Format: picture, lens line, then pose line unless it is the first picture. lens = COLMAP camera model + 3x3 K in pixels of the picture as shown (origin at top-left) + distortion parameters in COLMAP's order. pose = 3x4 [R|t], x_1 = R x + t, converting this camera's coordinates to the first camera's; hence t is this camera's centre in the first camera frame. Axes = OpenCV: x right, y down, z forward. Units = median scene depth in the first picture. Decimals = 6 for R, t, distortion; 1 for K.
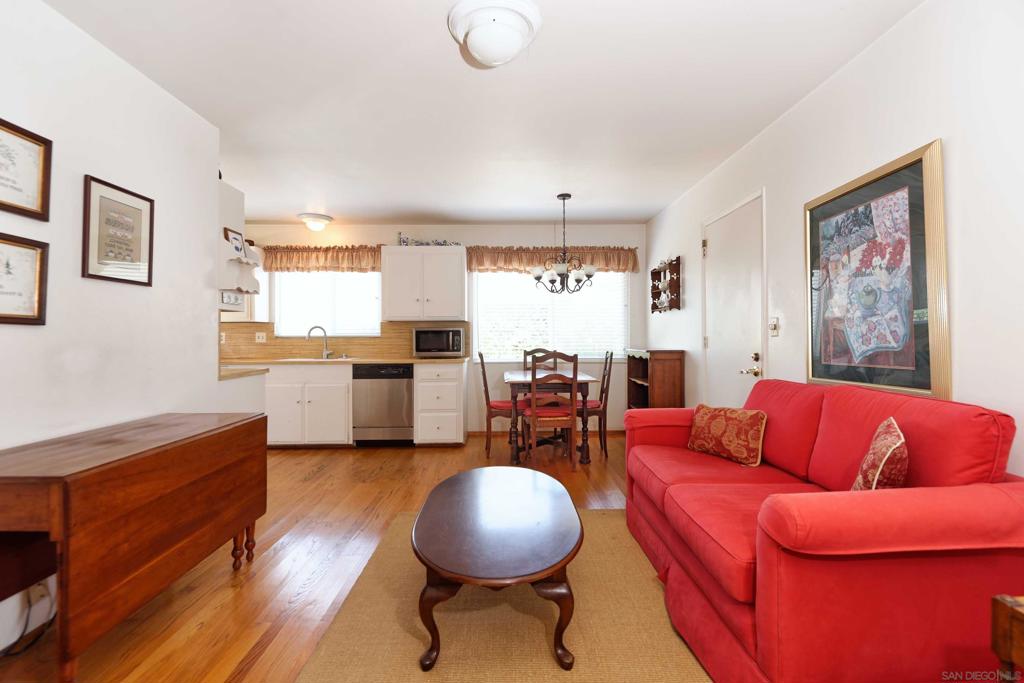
lens RADIAL K [[470.0, 0, 512.4], [0, 470.0, 339.3], [0, 0, 1]] dist [-0.002914, -0.001737]
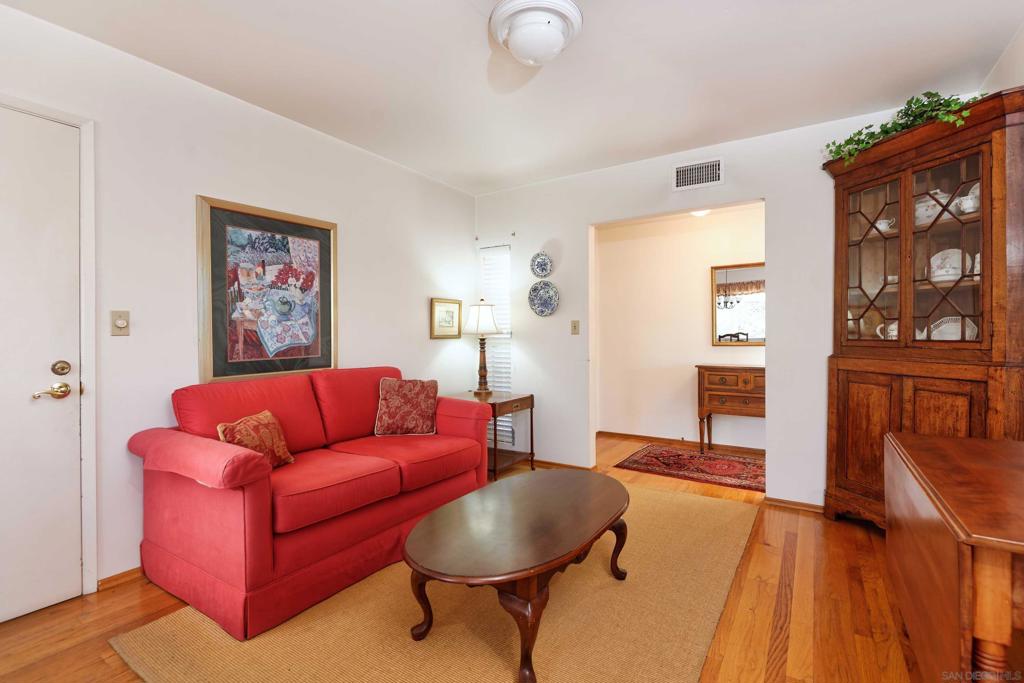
lens RADIAL K [[470.0, 0, 512.9], [0, 470.0, 336.6], [0, 0, 1]] dist [-0.002914, -0.001737]
pose [[-0.832919, 0.003645, 0.553383, -0.515546], [0.007566, 0.999960, 0.004801, -0.005388], [-0.553343, 0.008185, -0.832913, 1.754722]]
